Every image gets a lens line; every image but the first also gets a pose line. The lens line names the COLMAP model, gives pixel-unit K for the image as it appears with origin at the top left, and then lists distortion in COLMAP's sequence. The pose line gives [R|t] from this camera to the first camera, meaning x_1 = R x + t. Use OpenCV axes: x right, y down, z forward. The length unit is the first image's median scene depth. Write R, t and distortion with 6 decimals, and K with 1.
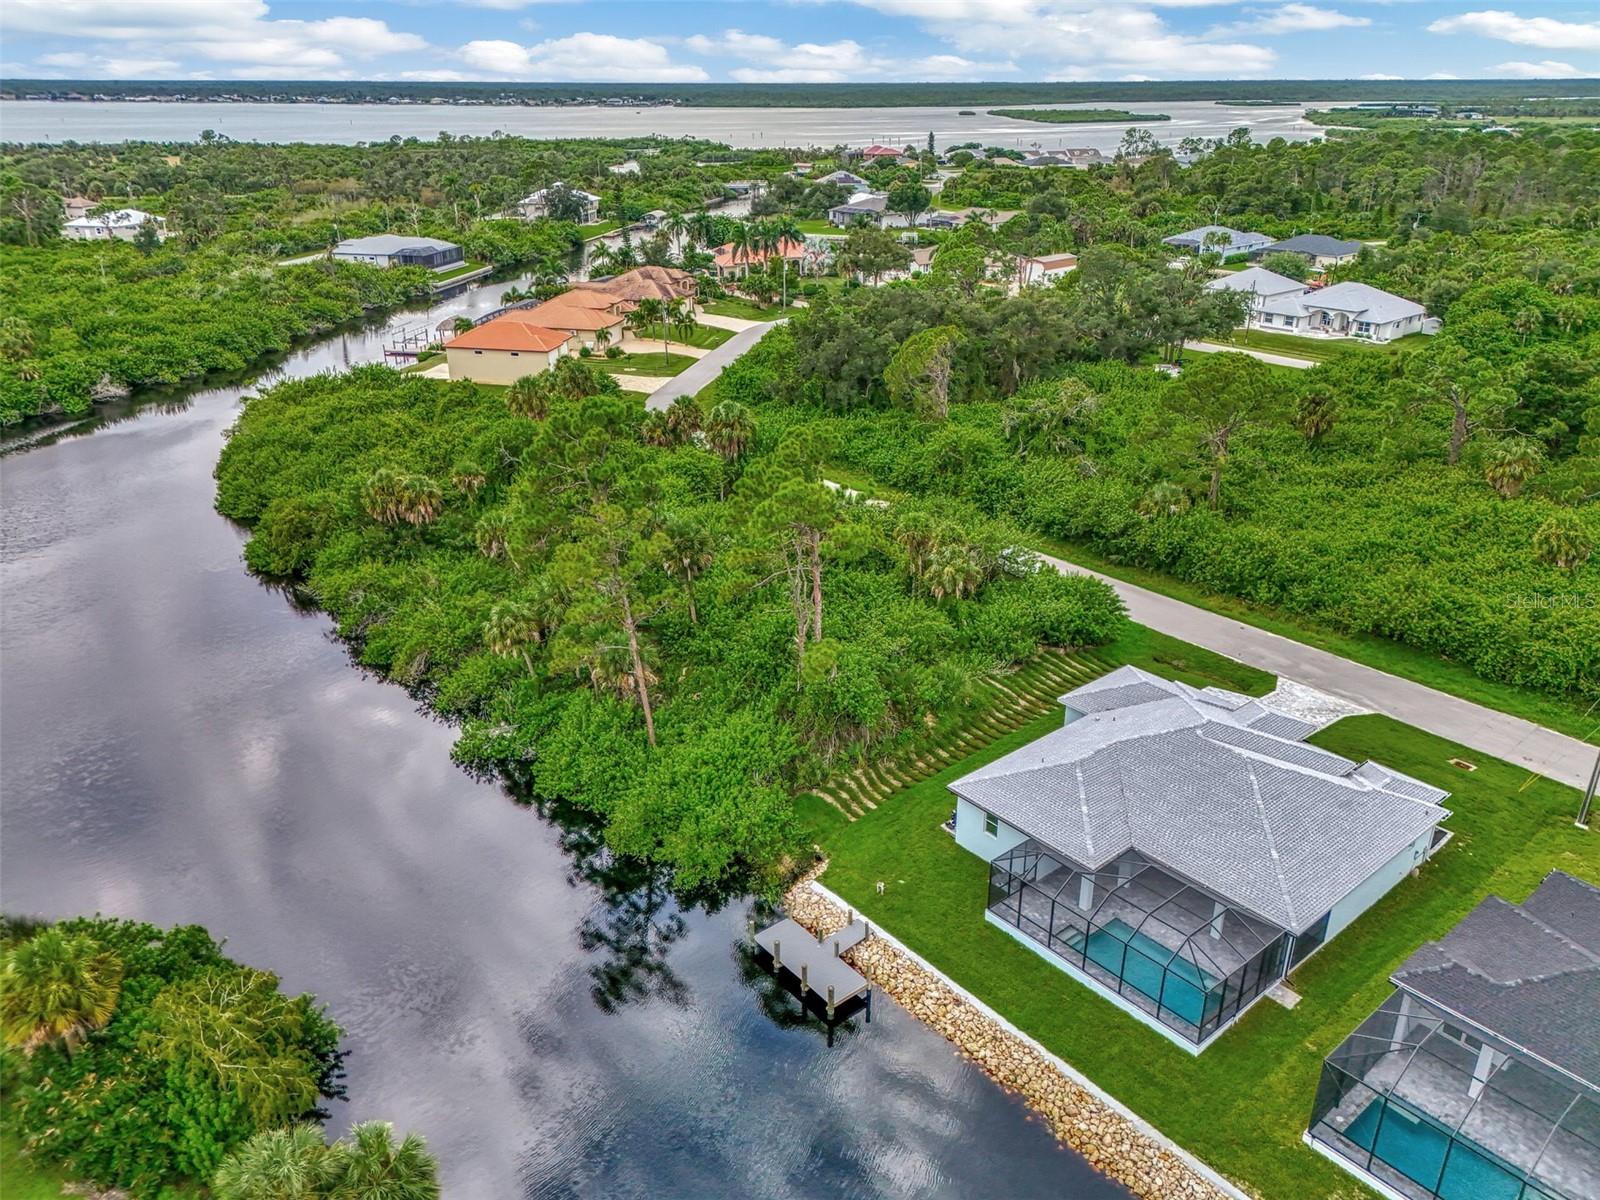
lens RADIAL K [[1170.7, 0, 795.8], [0, 1170.7, 600.7], [0, 0, 1]] dist [0.080663, -0.092751]
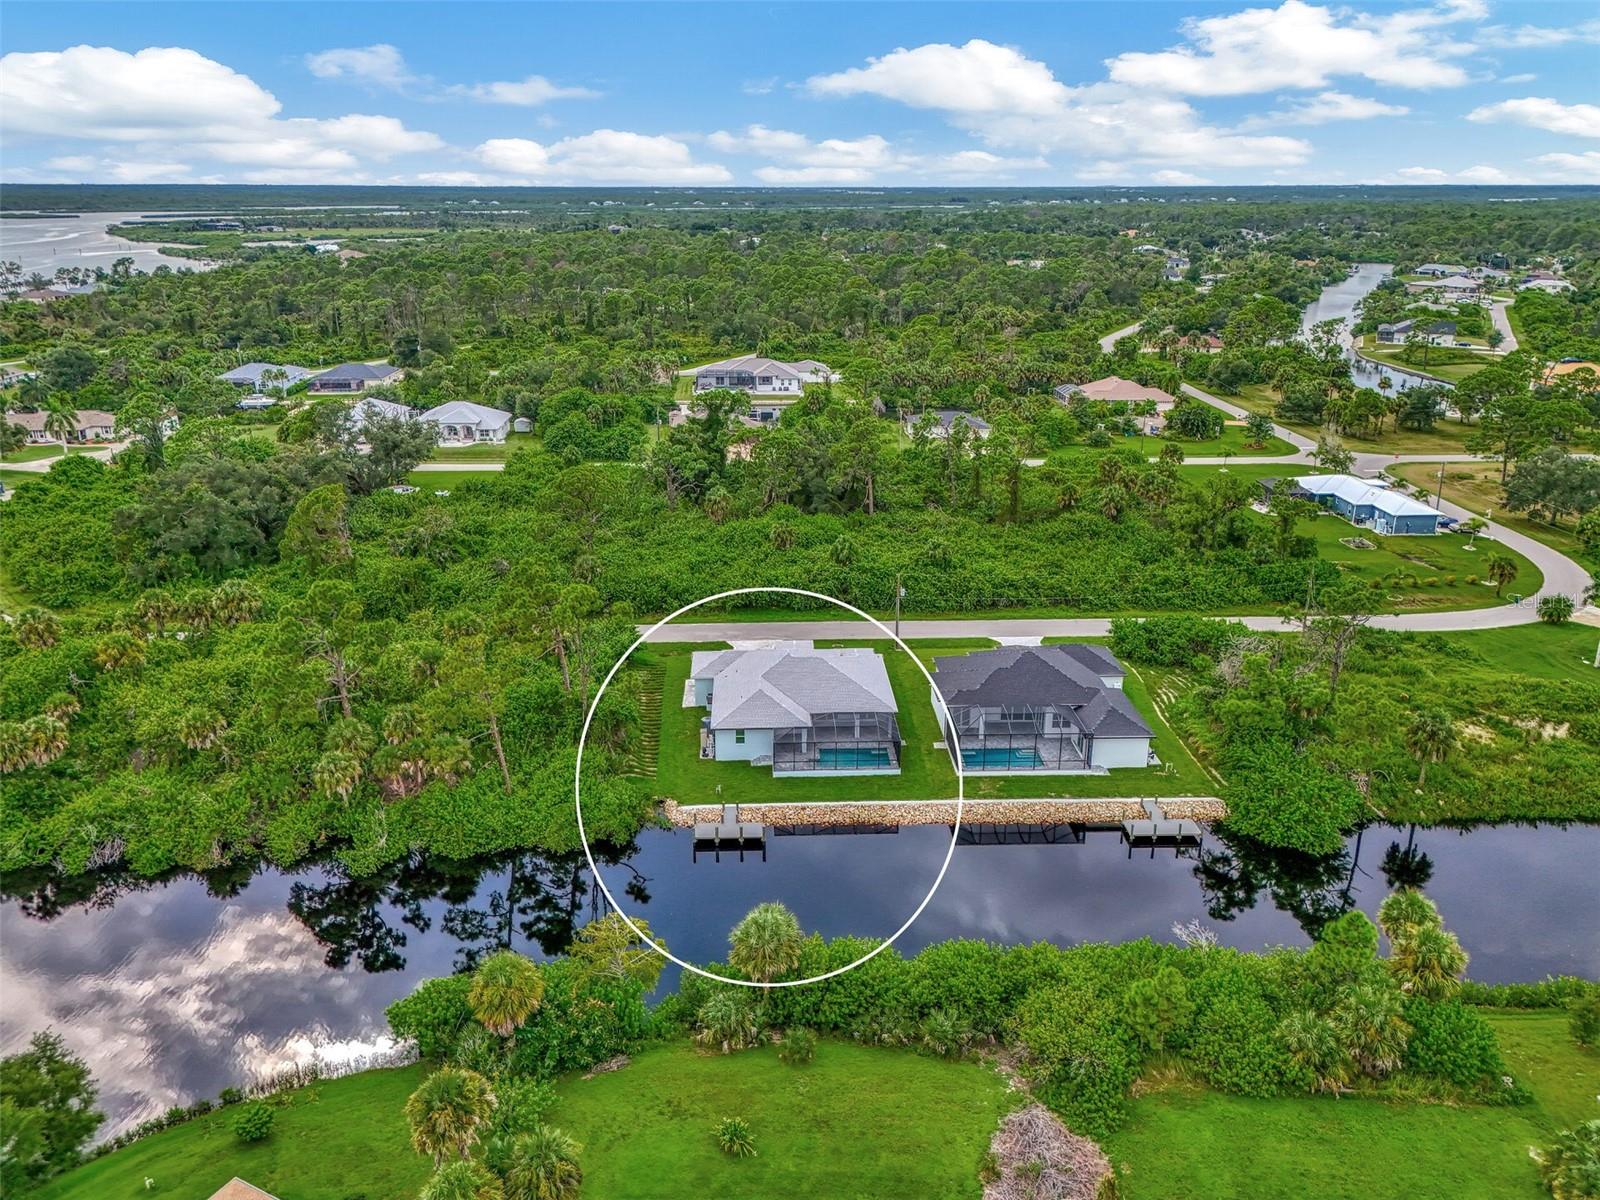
lens RADIAL K [[1170.7, 0, 795.8], [0, 1170.7, 600.7], [0, 0, 1]] dist [0.080663, -0.092751]
pose [[0.612130, -0.260079, 0.746763, -0.343191], [0.316646, 0.945965, 0.069898, -0.034017], [-0.724591, 0.193673, 0.661407, -0.091507]]
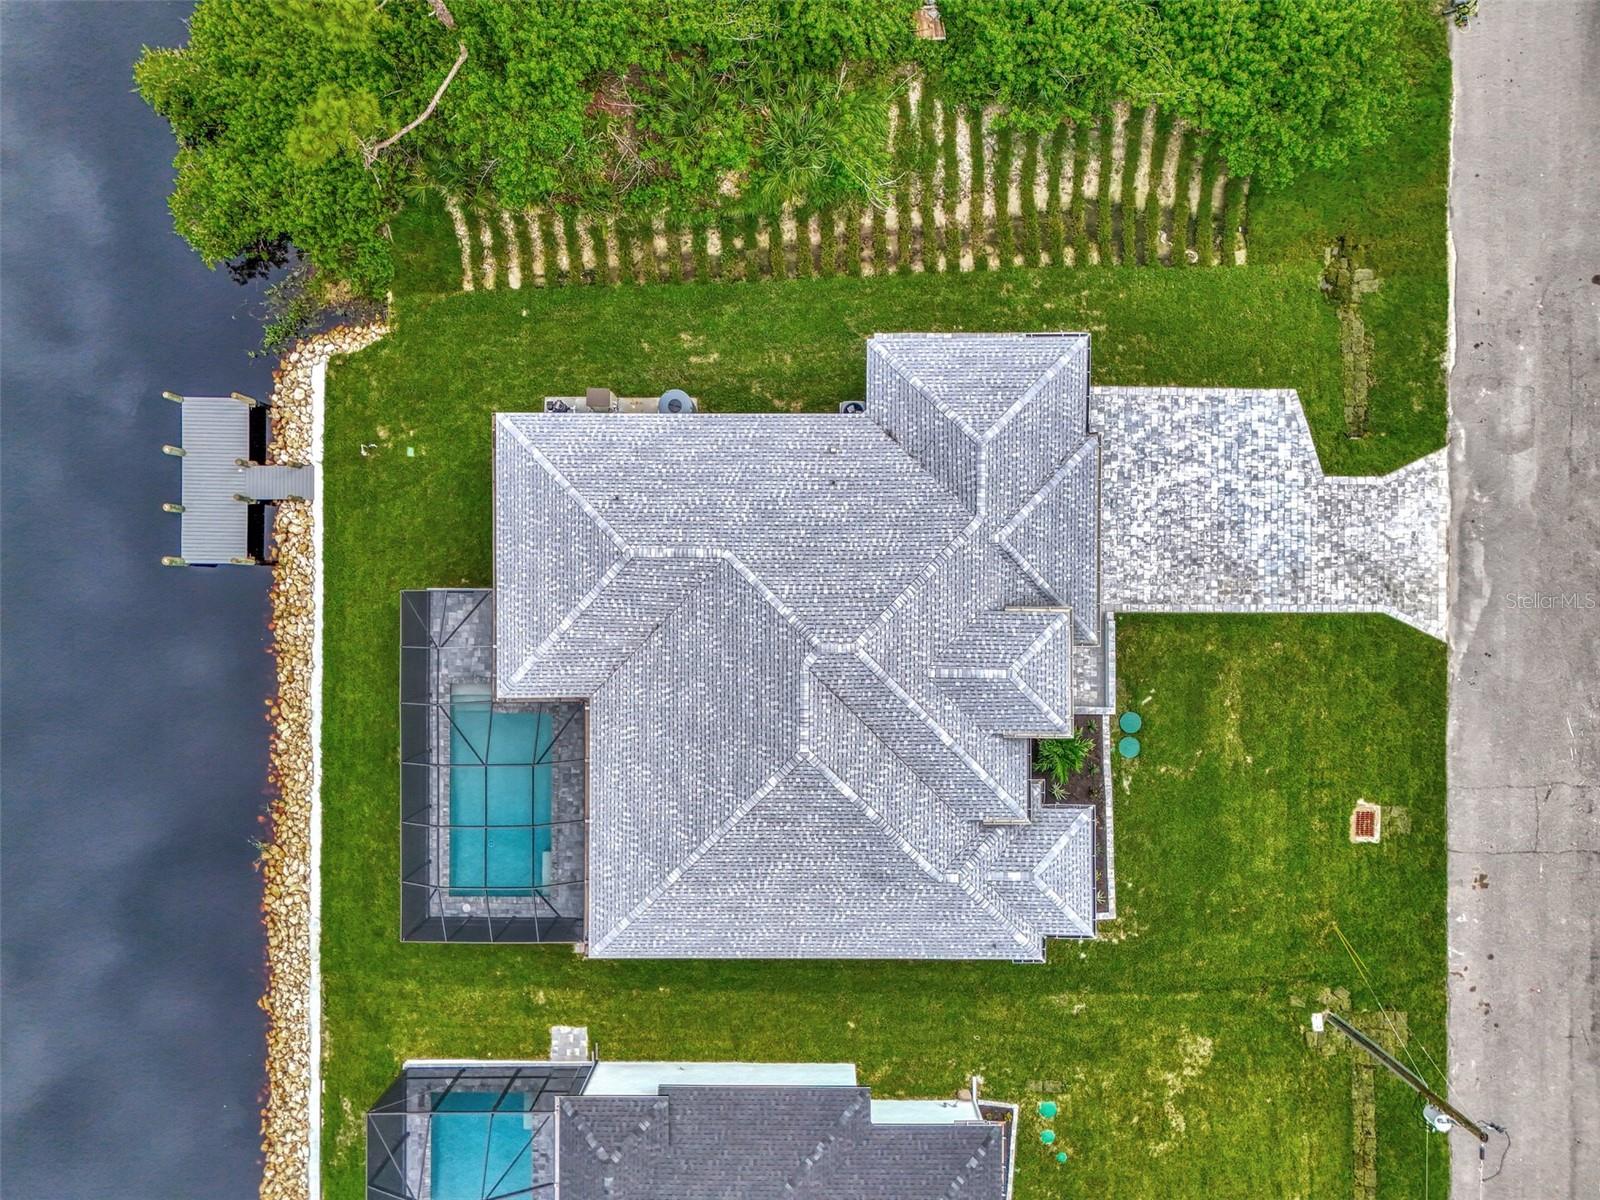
lens RADIAL K [[1191.0, 0, 800.0], [0, 1191.0, 600.0], [0, 0, 1]] dist [0.070309, -0.075768]
pose [[0.767725, 0.640772, -0.003049, 0.104181], [-0.248563, 0.302188, 0.920271, -0.142191], [0.590605, -0.705757, 0.391270, 0.256329]]
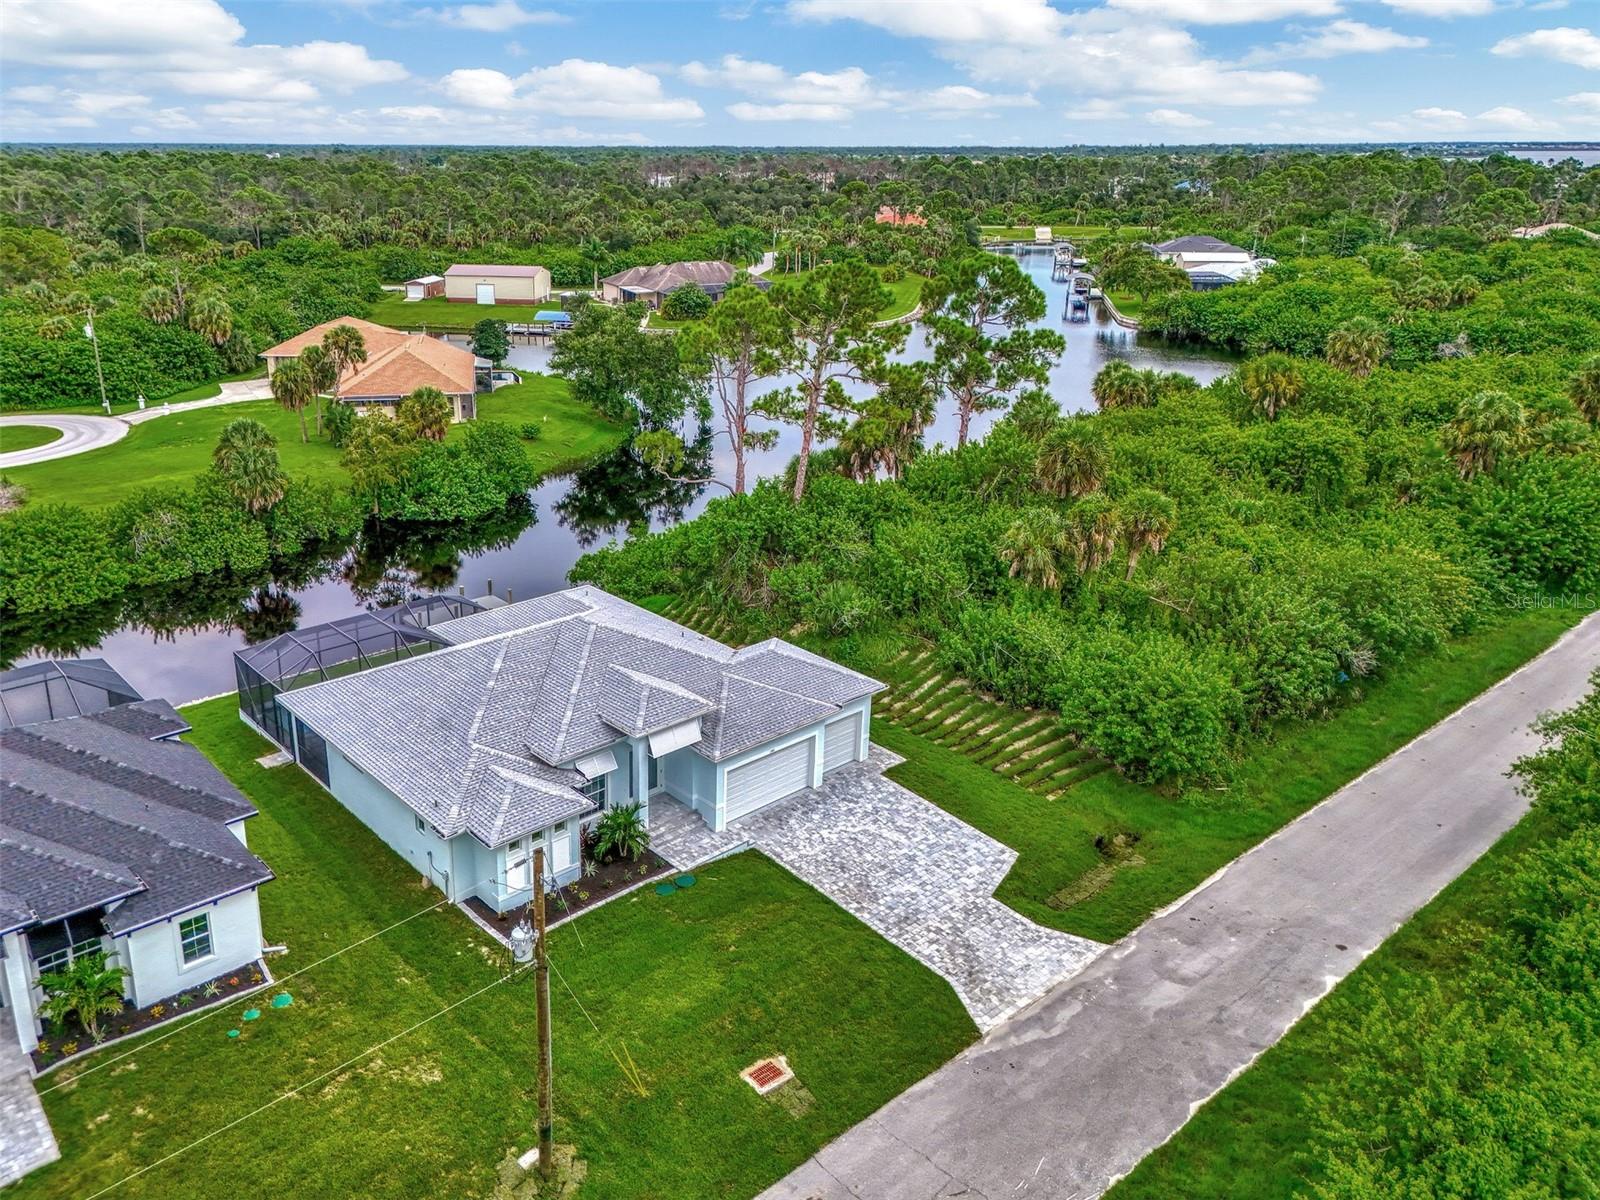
lens RADIAL K [[1227.6, 0, 747.5], [0, 1227.6, 542.8], [0, 0, 1]] dist [0.123537, -0.151640]
pose [[0.022705, 0.305078, -0.952057, 0.372358], [-0.401708, 0.874829, 0.270750, -0.071723], [0.915487, 0.376301, 0.142415, 0.316249]]
